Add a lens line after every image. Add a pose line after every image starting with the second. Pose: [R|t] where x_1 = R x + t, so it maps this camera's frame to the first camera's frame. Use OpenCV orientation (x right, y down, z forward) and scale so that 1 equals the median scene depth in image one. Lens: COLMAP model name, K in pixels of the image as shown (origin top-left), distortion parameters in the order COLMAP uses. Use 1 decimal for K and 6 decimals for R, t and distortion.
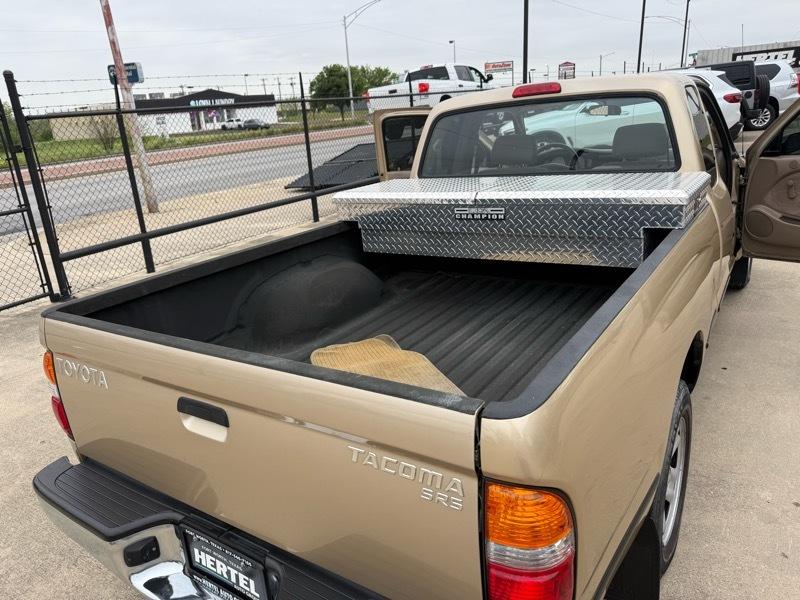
lens RADIAL K [[567.0, 0, 408.6], [0, 567.0, 285.8], [0, 0, 1]] dist [0.004902, -0.004407]
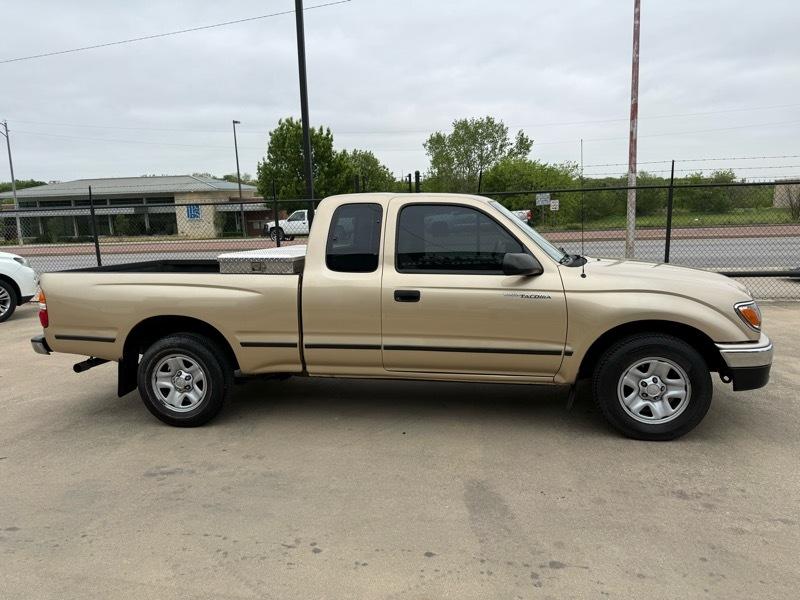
lens RADIAL K [[562.8, 0, 407.1], [0, 562.8, 299.2], [0, 0, 1]] dist [0.063350, -0.089056]
pose [[0.412122, 0.204503, -0.887882, 0.118643], [-0.281471, 0.955396, 0.089405, -0.017500], [0.866562, 0.213067, 0.451302, 0.031964]]
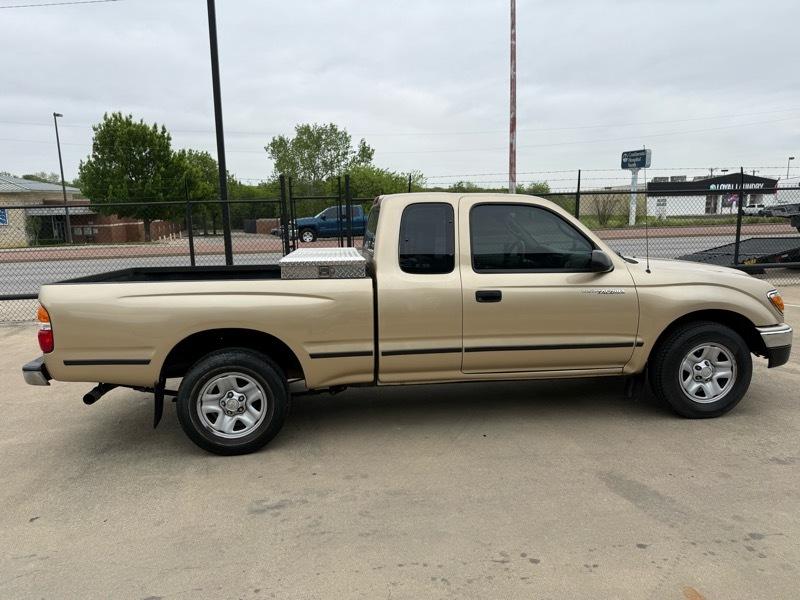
lens RADIAL K [[559.4, 0, 407.0], [0, 559.4, 301.0], [0, 0, 1]] dist [0.068030, -0.092942]
pose [[0.650448, 0.178125, -0.738369, 0.096516], [-0.256990, 0.966391, 0.006744, -0.006802], [0.714754, 0.185367, 0.674363, 0.004251]]
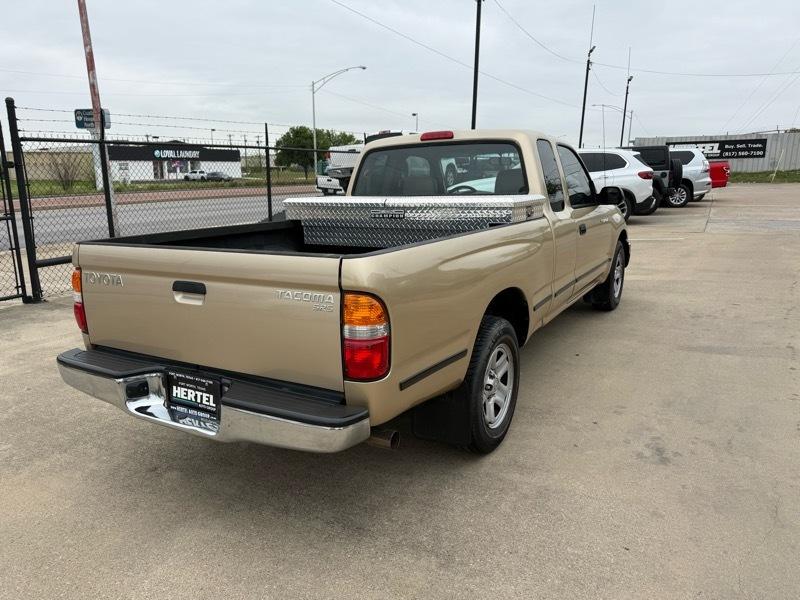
lens RADIAL K [[558.9, 0, 404.5], [0, 558.9, 297.6], [0, 0, 1]] dist [0.035013, -0.045657]
pose [[0.996036, 0.053473, 0.071080, 0.004514], [-0.047081, 0.994941, -0.088748, 0.011349], [-0.075466, 0.085050, 0.993515, -0.020624]]
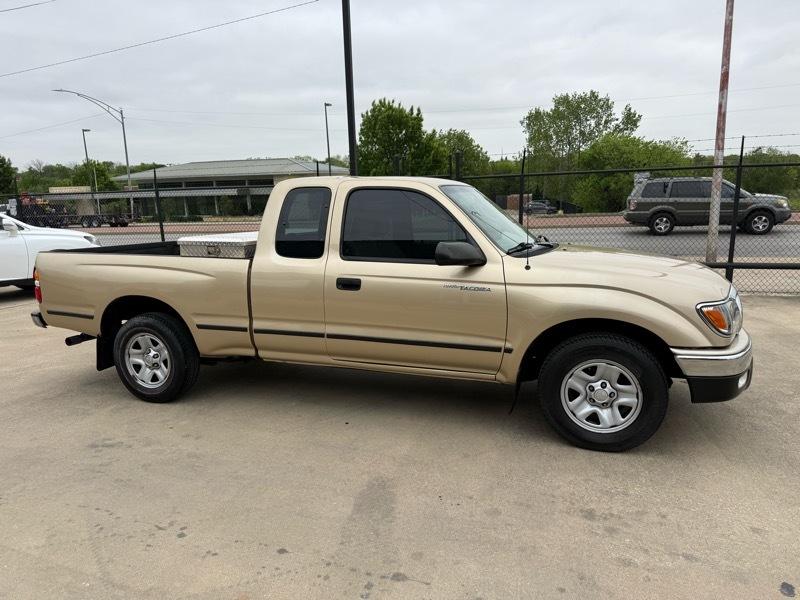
lens RADIAL K [[564.4, 0, 403.2], [0, 564.4, 304.1], [0, 0, 1]] dist [0.061345, -0.082823]
pose [[0.245198, 0.251418, -0.936305, 0.123403], [-0.287260, 0.941259, 0.177521, -0.024802], [0.925937, 0.225435, 0.303017, 0.053913]]
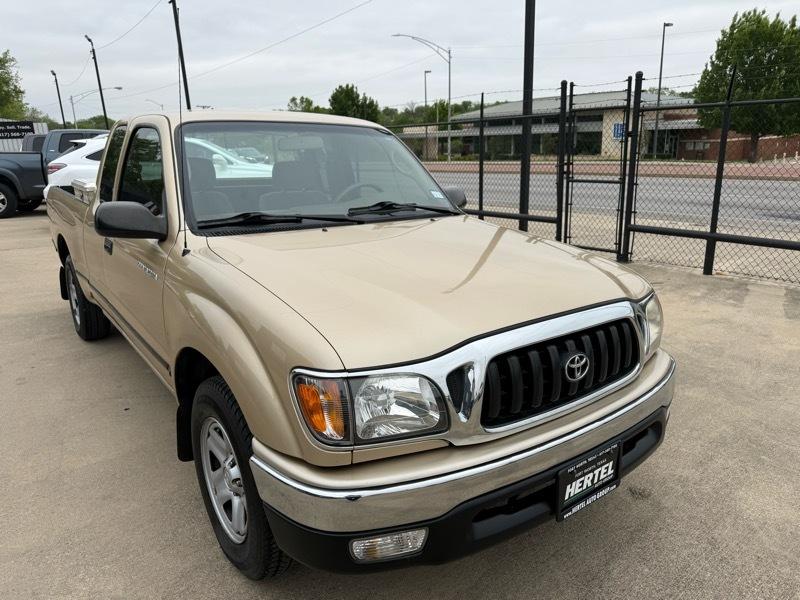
lens RADIAL K [[571.6, 0, 398.6], [0, 571.6, 299.9], [0, 0, 1]] dist [0.007053, -0.009314]
pose [[-0.336616, 0.330957, -0.881565, 0.093300], [-0.242126, 0.874300, 0.420683, -0.042685], [0.909981, 0.355058, -0.214170, 0.121260]]
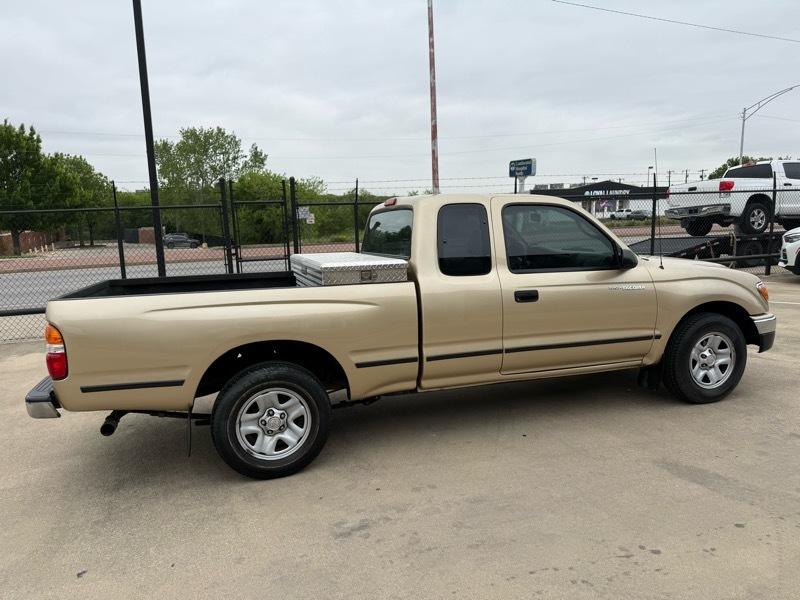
lens RADIAL K [[559.4, 0, 407.0], [0, 559.4, 301.0], [0, 0, 1]] dist [0.068030, -0.092942]
pose [[0.781819, 0.142725, -0.606950, 0.079279], [-0.215786, 0.975229, -0.048630, -0.001213], [0.584974, 0.168991, 0.793251, -0.008323]]
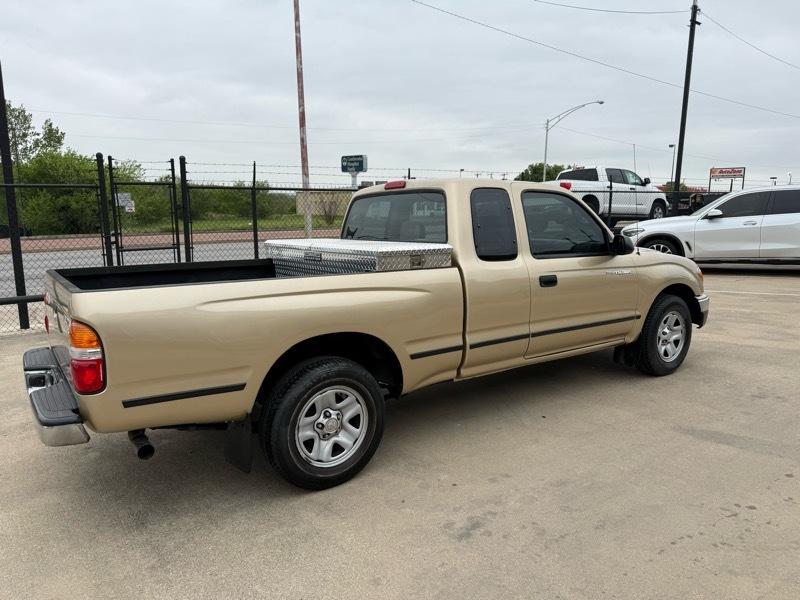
lens RADIAL K [[555.5, 0, 404.6], [0, 555.5, 300.7], [0, 0, 1]] dist [0.074391, -0.098710]
pose [[0.931038, 0.127733, -0.341837, 0.050354], [-0.170497, 0.980473, -0.098000, 0.005456], [0.322644, 0.149524, 0.934635, -0.018342]]
